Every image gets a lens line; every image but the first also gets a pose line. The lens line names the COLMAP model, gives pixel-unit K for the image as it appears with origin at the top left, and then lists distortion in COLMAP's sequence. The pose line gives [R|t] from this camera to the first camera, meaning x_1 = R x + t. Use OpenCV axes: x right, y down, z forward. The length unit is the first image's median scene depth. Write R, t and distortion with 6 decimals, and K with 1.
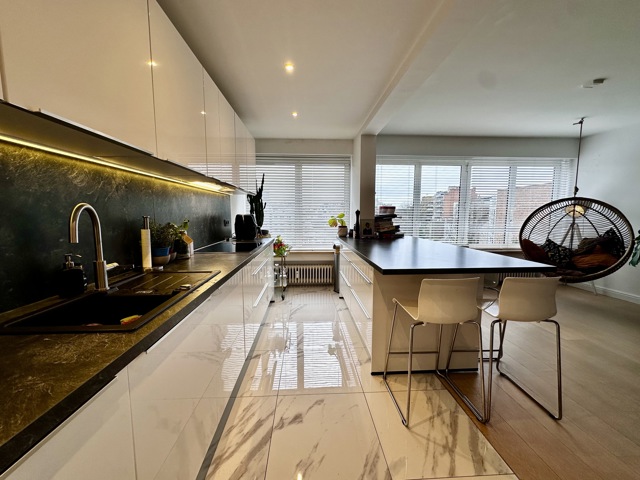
lens RADIAL K [[256.1, 0, 318.1], [0, 256.1, 241.9], [0, 0, 1]] dist [-0.003114, -0.000406]
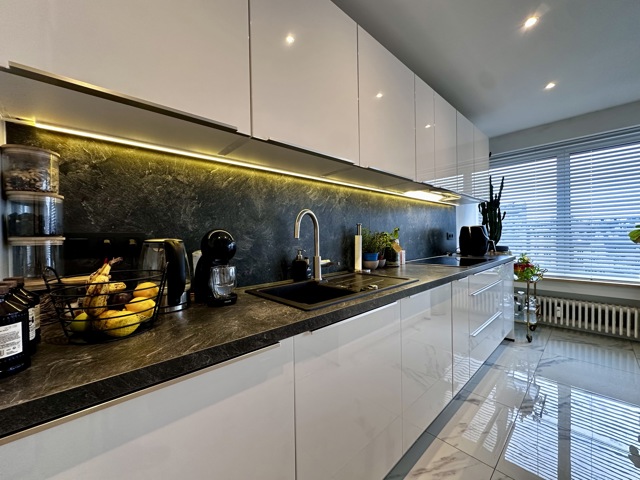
lens RADIAL K [[256.1, 0, 318.3], [0, 256.1, 240.5], [0, 0, 1]] dist [-0.003114, -0.000406]
pose [[0.645684, -0.000488, -0.763605, 0.032600], [-0.065722, 0.996253, -0.056210, 0.020964], [0.760771, 0.086480, 0.643233, 0.059222]]
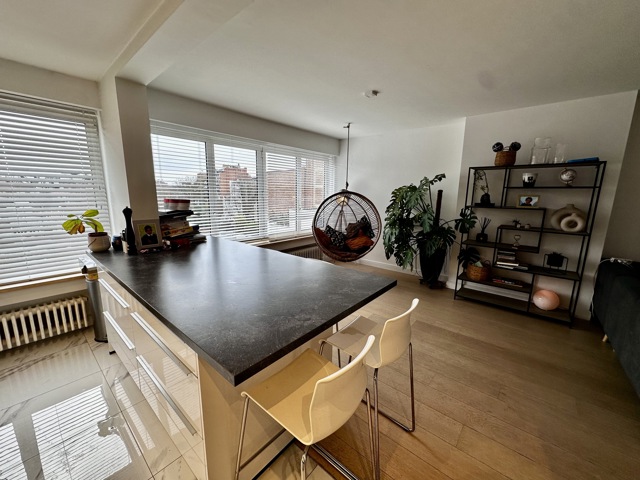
lens RADIAL K [[256.1, 0, 315.6], [0, 256.1, 239.8], [0, 0, 1]] dist [-0.003114, -0.000406]
pose [[0.686890, -0.122349, 0.716389, 0.020678], [0.064552, 0.992103, 0.107543, -0.087694], [-0.723889, -0.027626, 0.689363, 0.274528]]
